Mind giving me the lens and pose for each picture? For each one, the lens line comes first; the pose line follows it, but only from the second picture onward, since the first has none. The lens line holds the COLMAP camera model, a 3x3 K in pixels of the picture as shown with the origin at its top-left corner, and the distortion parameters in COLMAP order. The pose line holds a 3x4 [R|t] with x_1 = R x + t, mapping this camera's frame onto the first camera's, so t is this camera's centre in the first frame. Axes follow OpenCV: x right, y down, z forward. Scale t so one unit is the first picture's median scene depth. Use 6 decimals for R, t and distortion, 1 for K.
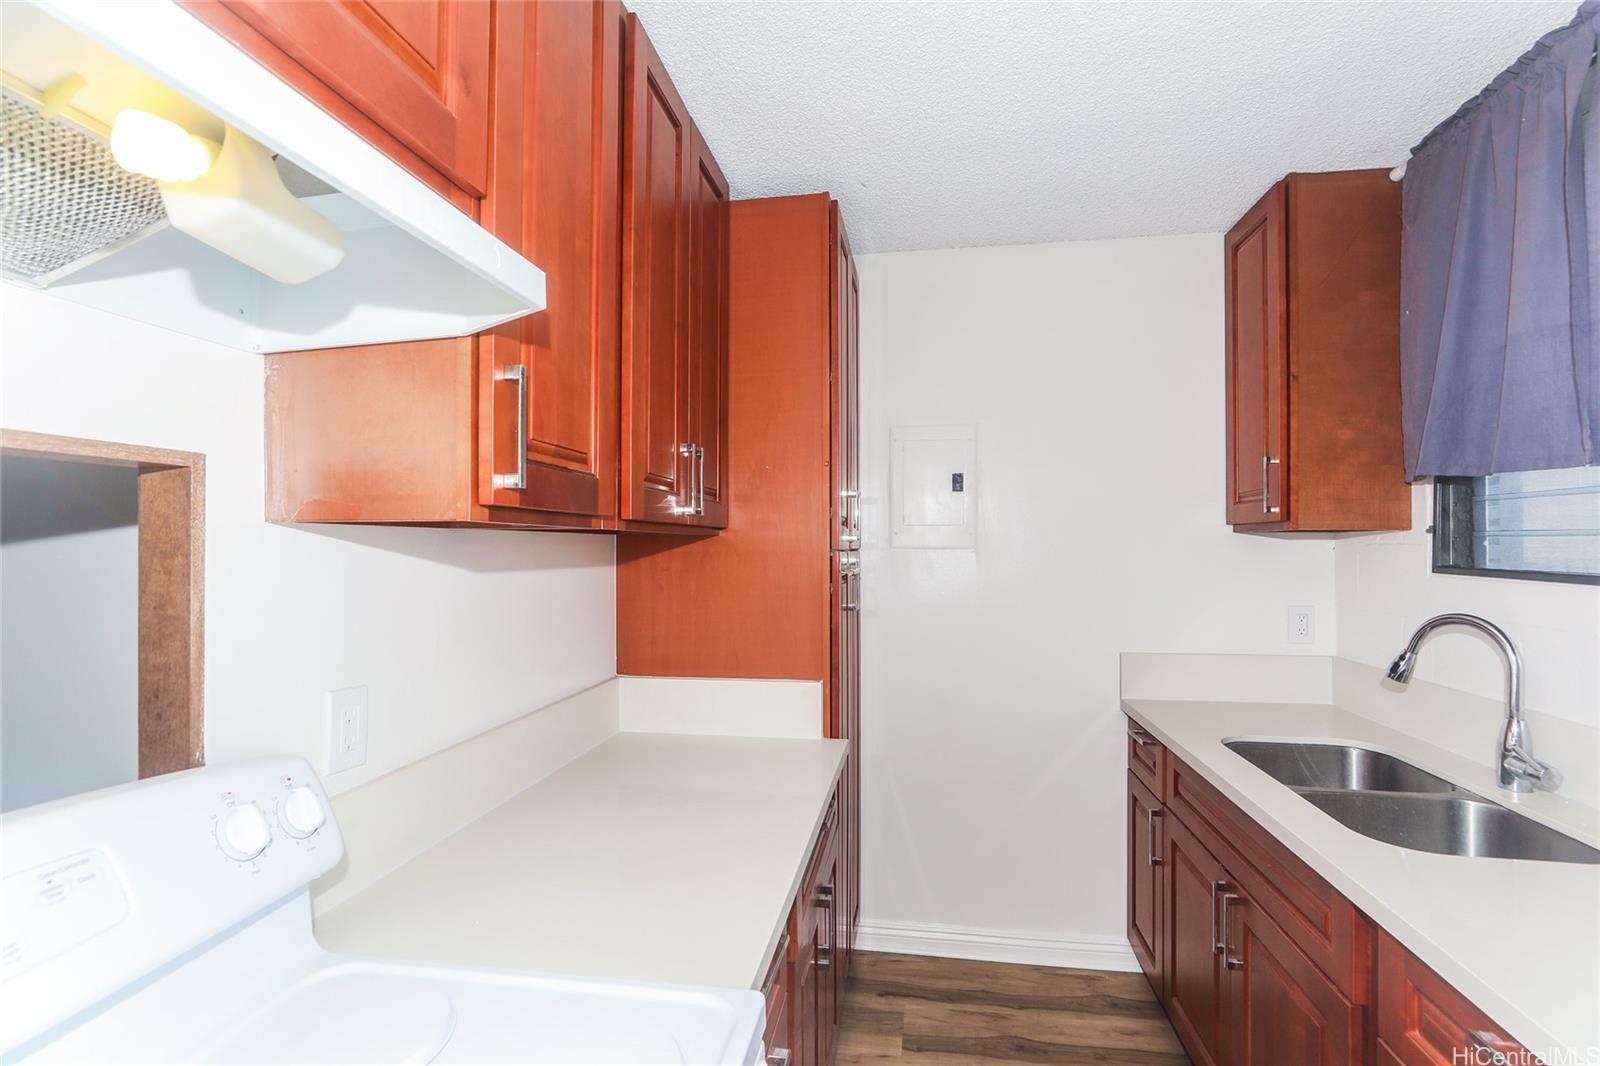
lens RADIAL K [[732.5, 0, 804.2], [0, 732.5, 540.2], [0, 0, 1]] dist [-0.028059, 0.014712]
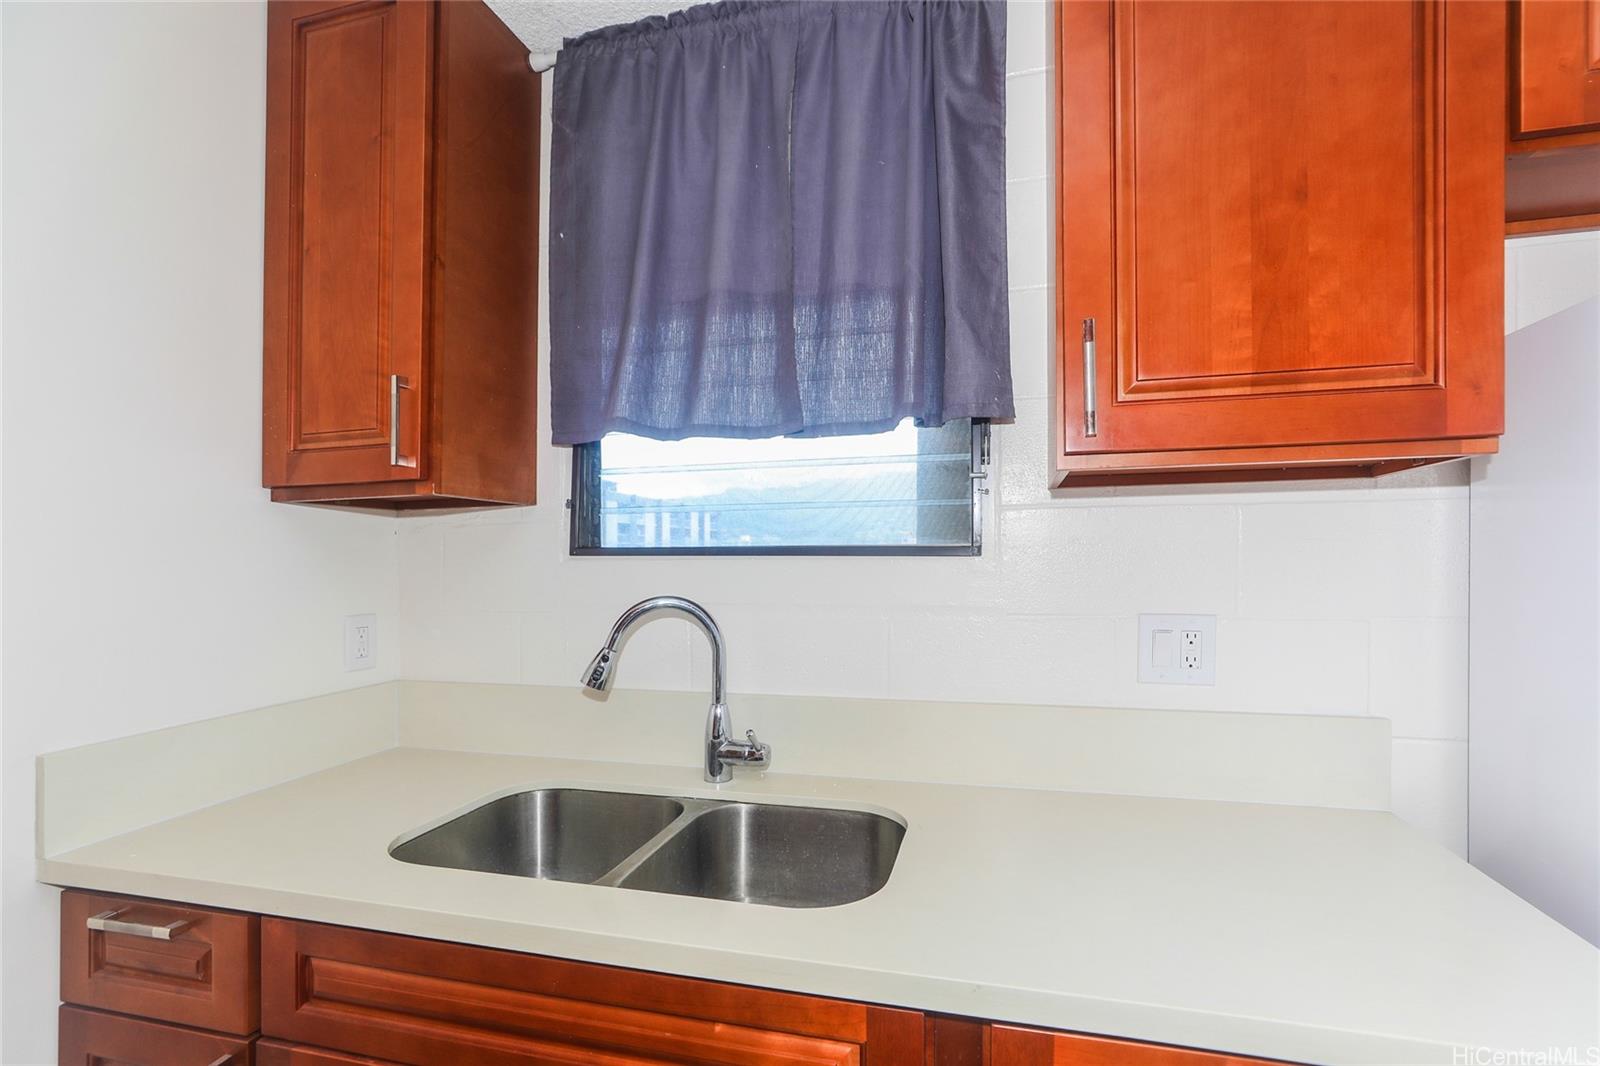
lens RADIAL K [[722.5, 0, 803.7], [0, 722.5, 557.7], [0, 0, 1]] dist [-0.023133, 0.000134]
pose [[0.081532, -0.001144, 0.996670, 0.056118], [0.003877, 0.999992, 0.000831, 0.047462], [-0.996663, 0.003797, 0.081536, 0.661817]]
